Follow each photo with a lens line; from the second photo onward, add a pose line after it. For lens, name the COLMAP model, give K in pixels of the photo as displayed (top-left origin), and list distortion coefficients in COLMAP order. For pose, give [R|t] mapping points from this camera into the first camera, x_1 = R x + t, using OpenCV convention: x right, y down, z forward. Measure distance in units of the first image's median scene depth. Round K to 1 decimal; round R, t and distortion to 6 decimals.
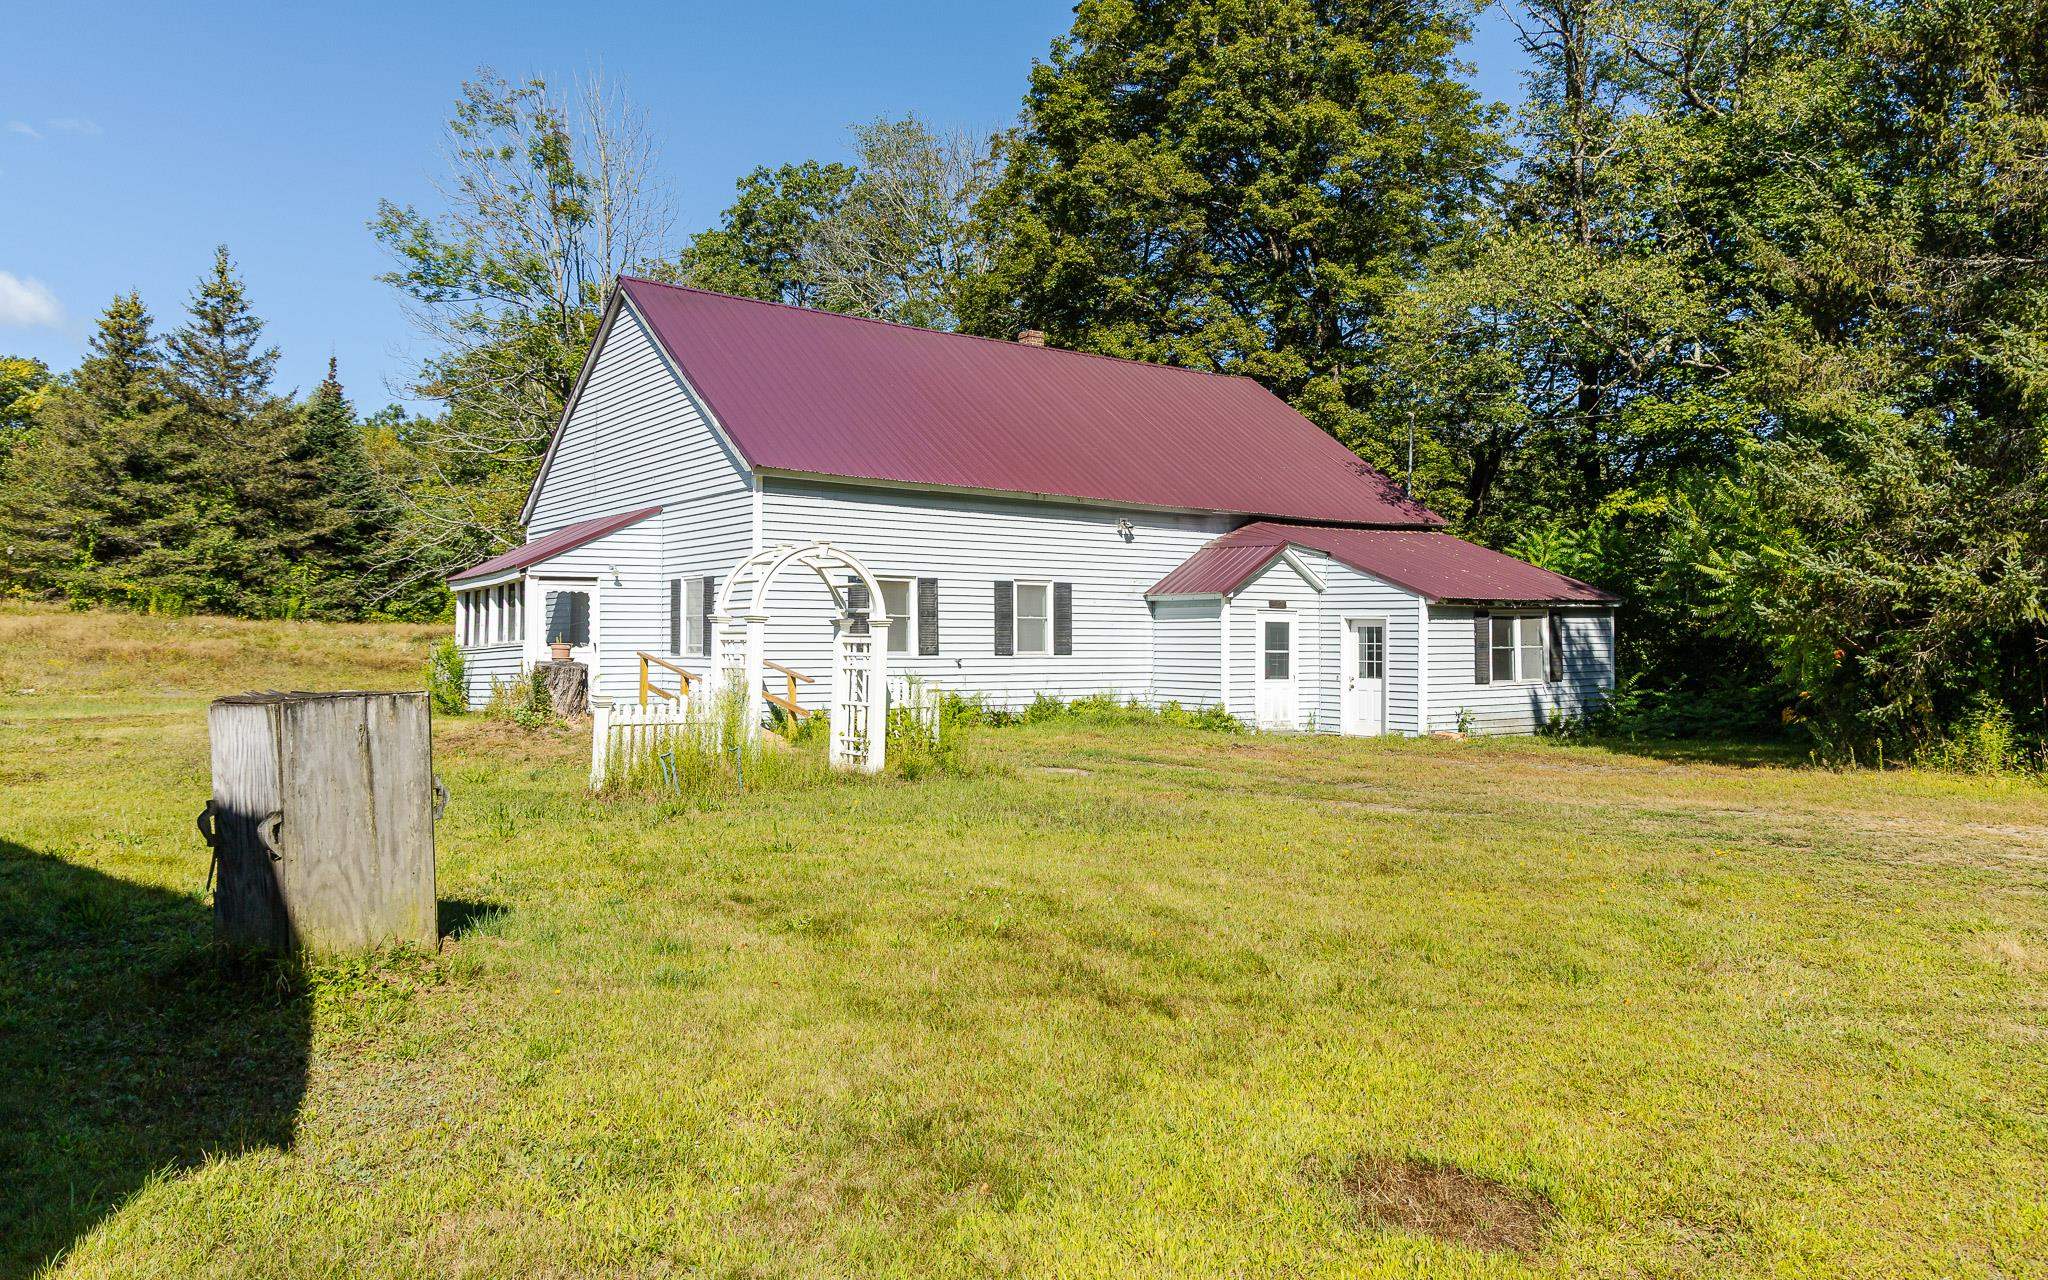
lens RADIAL K [[1406.2, 0, 1024.0], [0, 1406.2, 640.0], [0, 0, 1]] dist [0.003989, -0.004453]
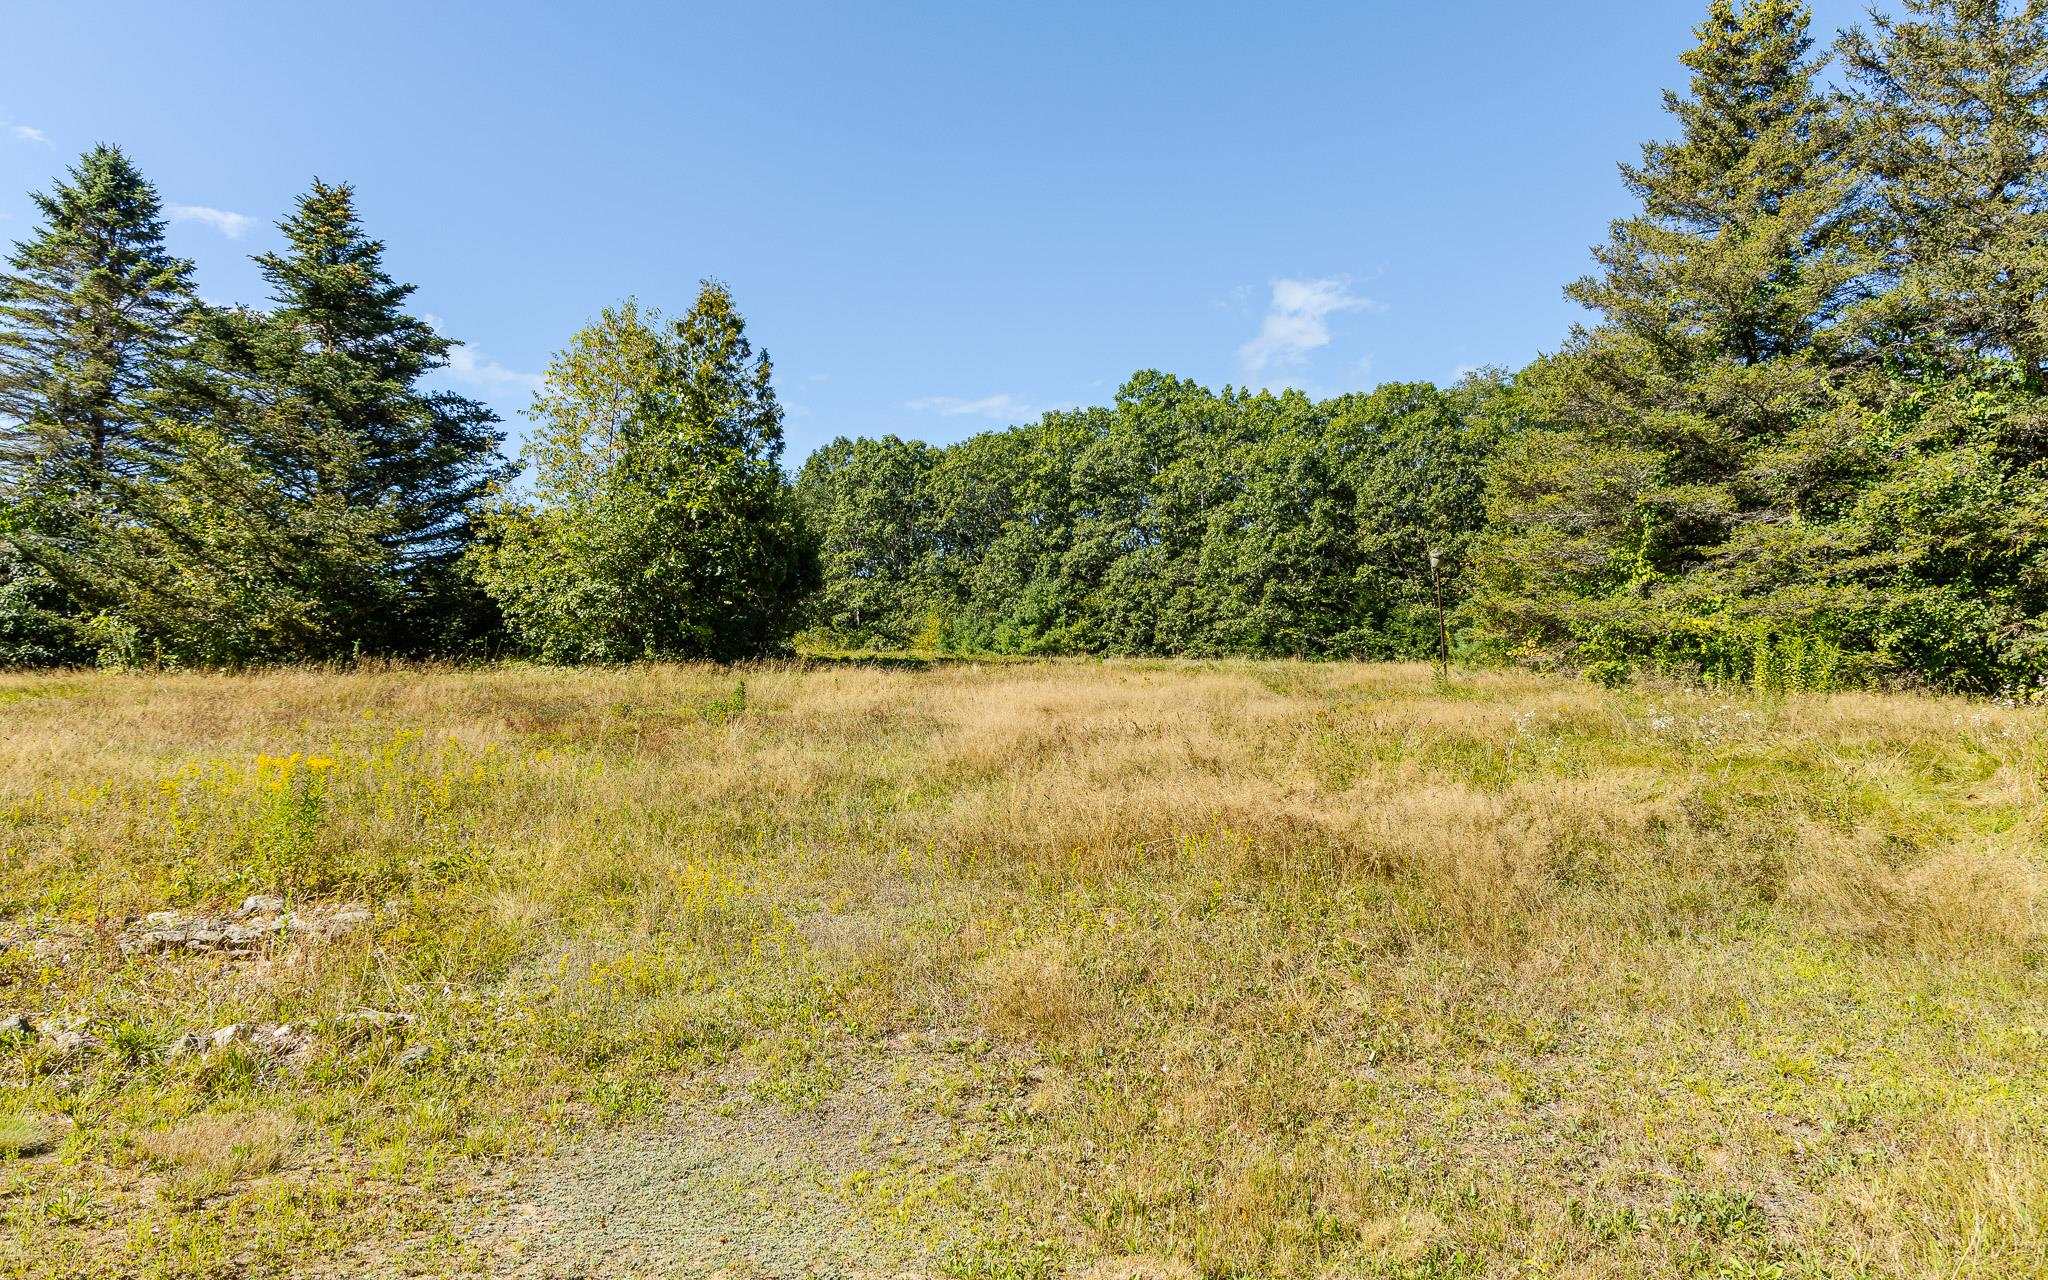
lens RADIAL K [[1406.2, 0, 1024.0], [0, 1406.2, 640.0], [0, 0, 1]] dist [0.003989, -0.004453]
pose [[0.280306, -0.066044, -0.957636, -0.552317], [-0.001478, 0.997599, -0.069232, -0.010694], [0.959910, 0.020821, 0.279535, 1.254661]]
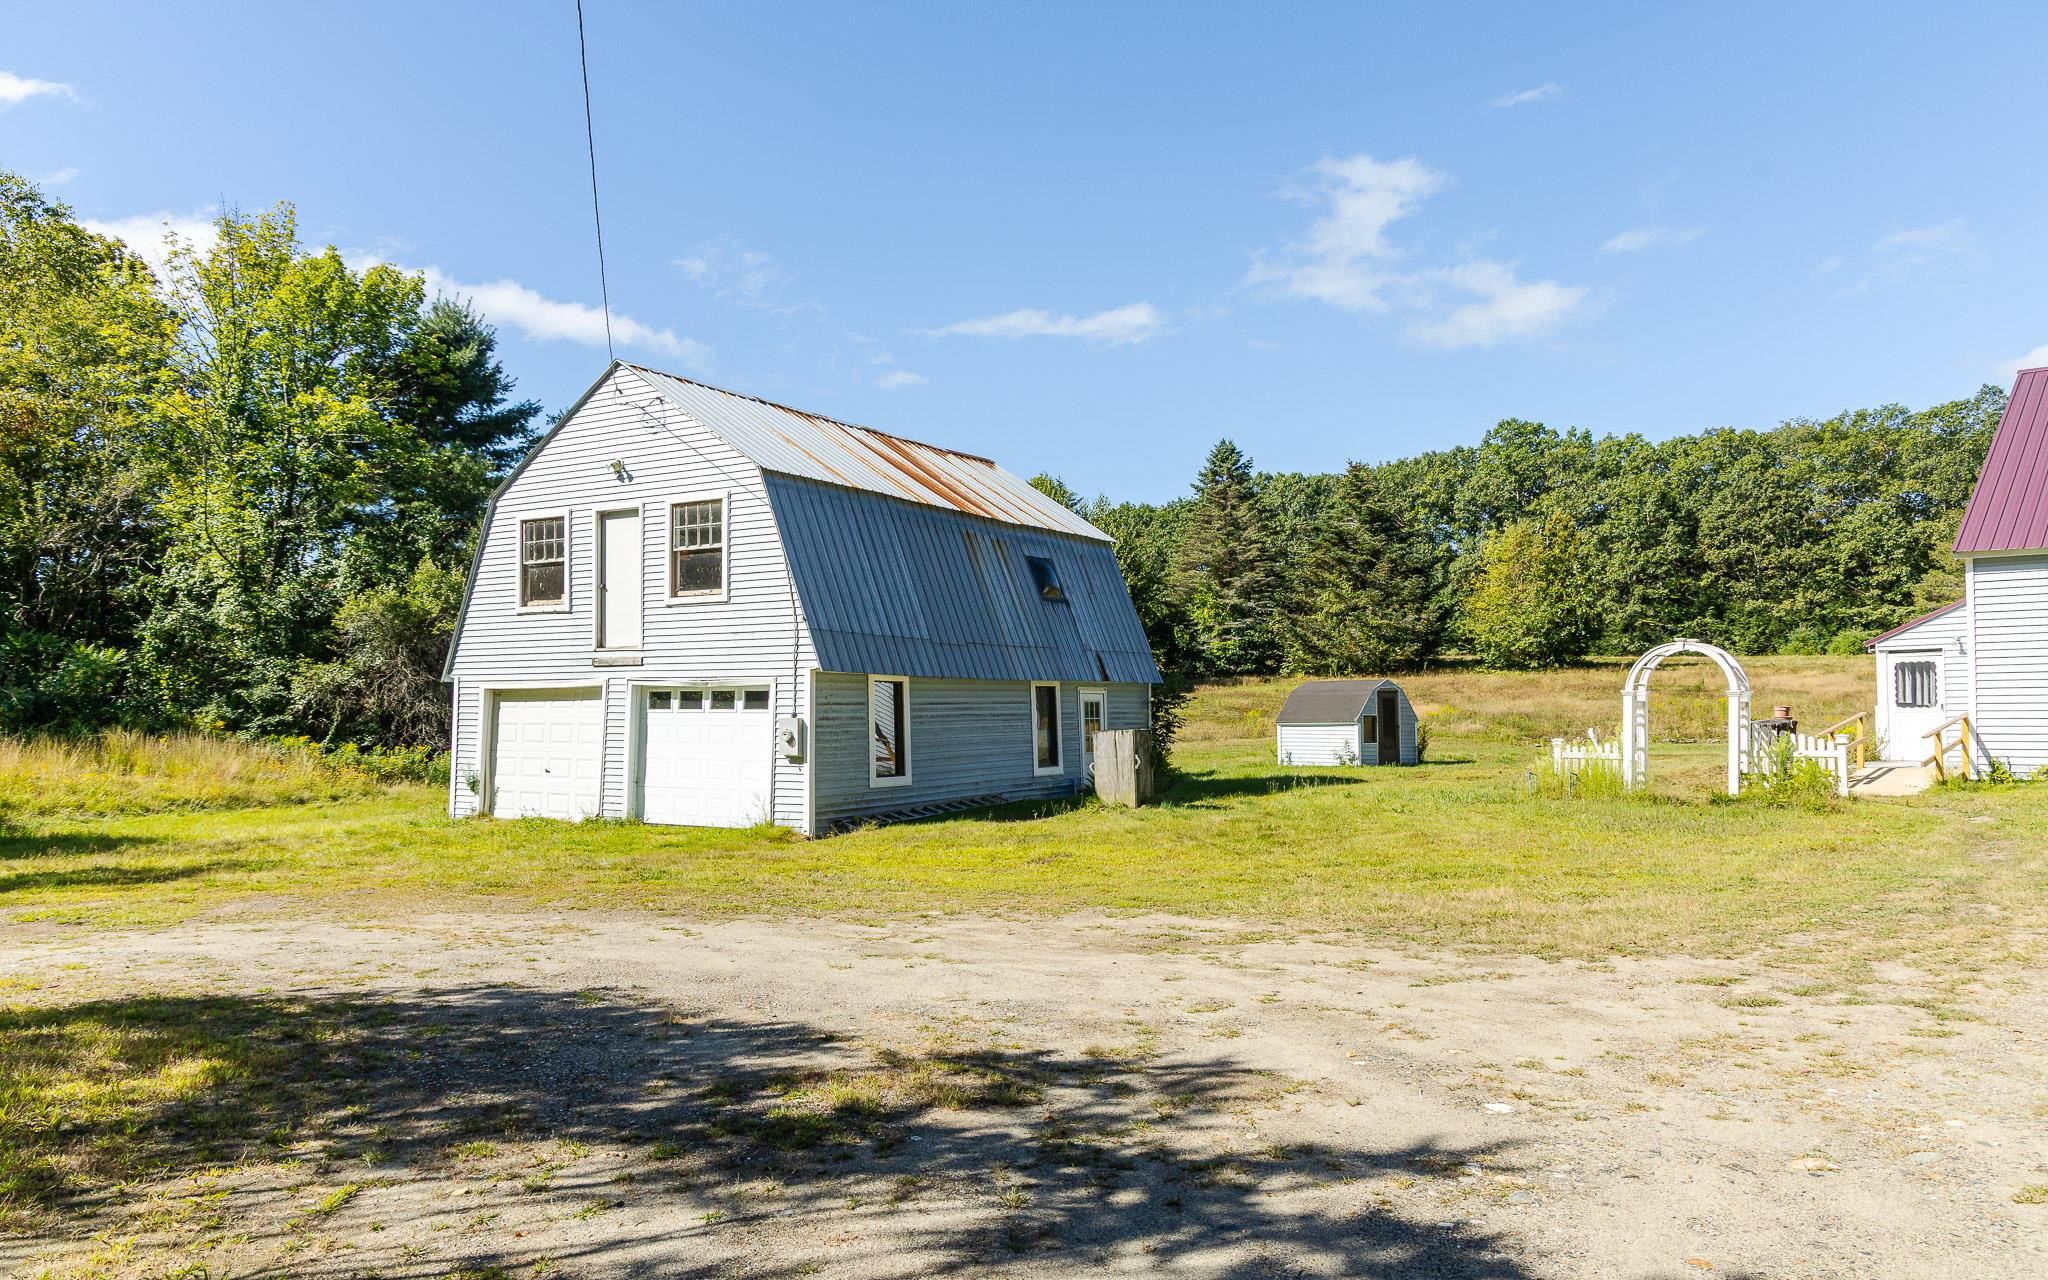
lens RADIAL K [[1412.4, 0, 1027.2], [0, 1412.4, 702.5], [0, 0, 1]] dist [-0.004719, 0.001008]
pose [[0.174534, -0.006887, -0.984627, 0.604097], [0.014088, 0.999891, -0.004496, -0.004671], [0.984550, -0.013087, 0.174612, -0.003410]]
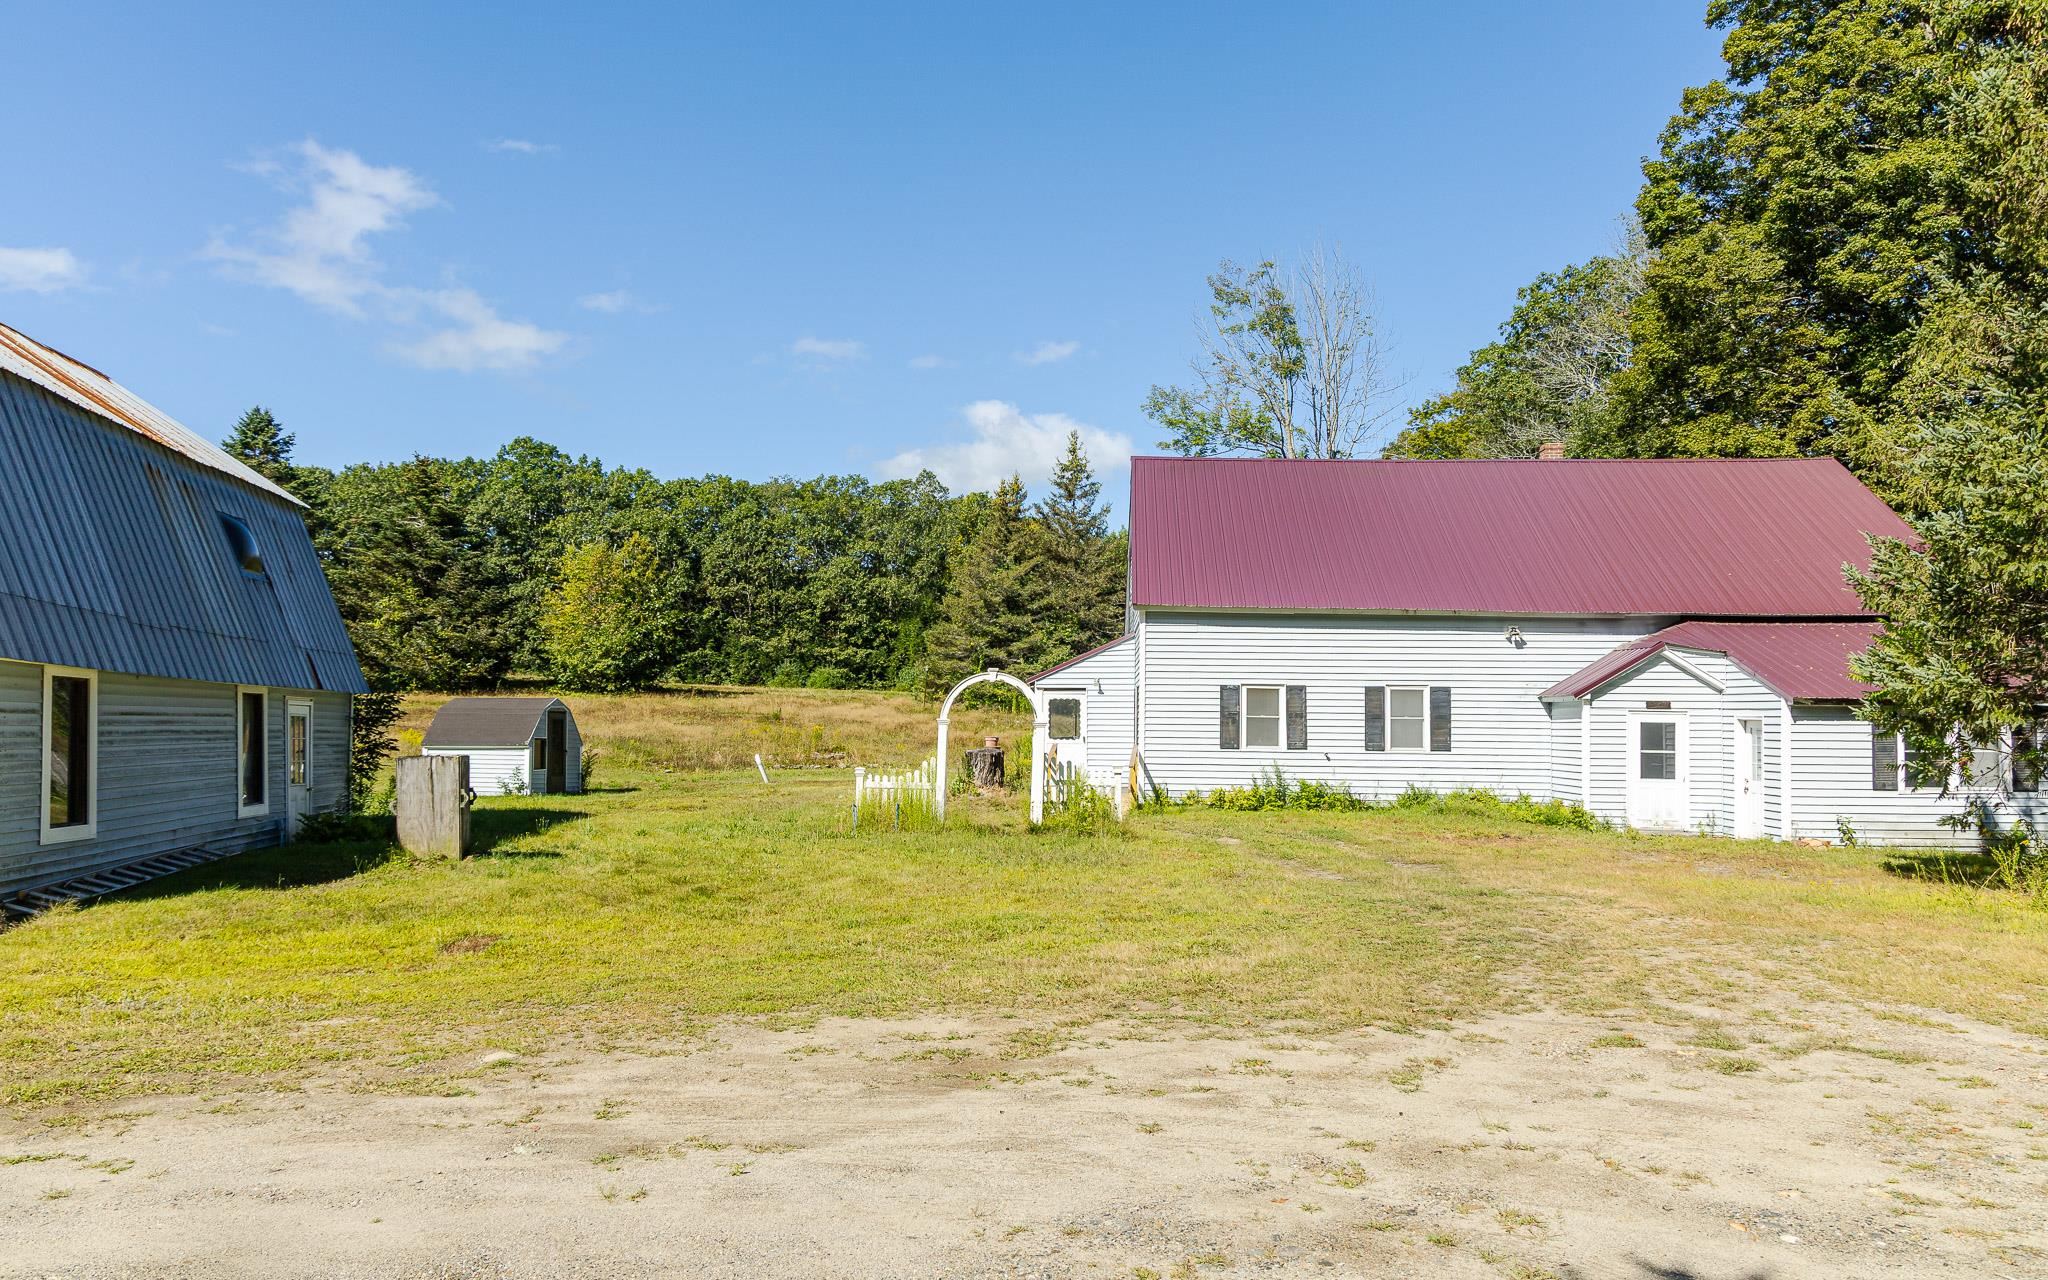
lens RADIAL K [[1412.4, 0, 1027.2], [0, 1412.4, 702.5], [0, 0, 1]] dist [-0.004719, 0.001008]
pose [[0.767284, -0.005753, -0.641282, 0.477736], [-0.007608, 0.999808, -0.018073, -0.005314], [0.641263, 0.018746, 0.767092, -0.069880]]
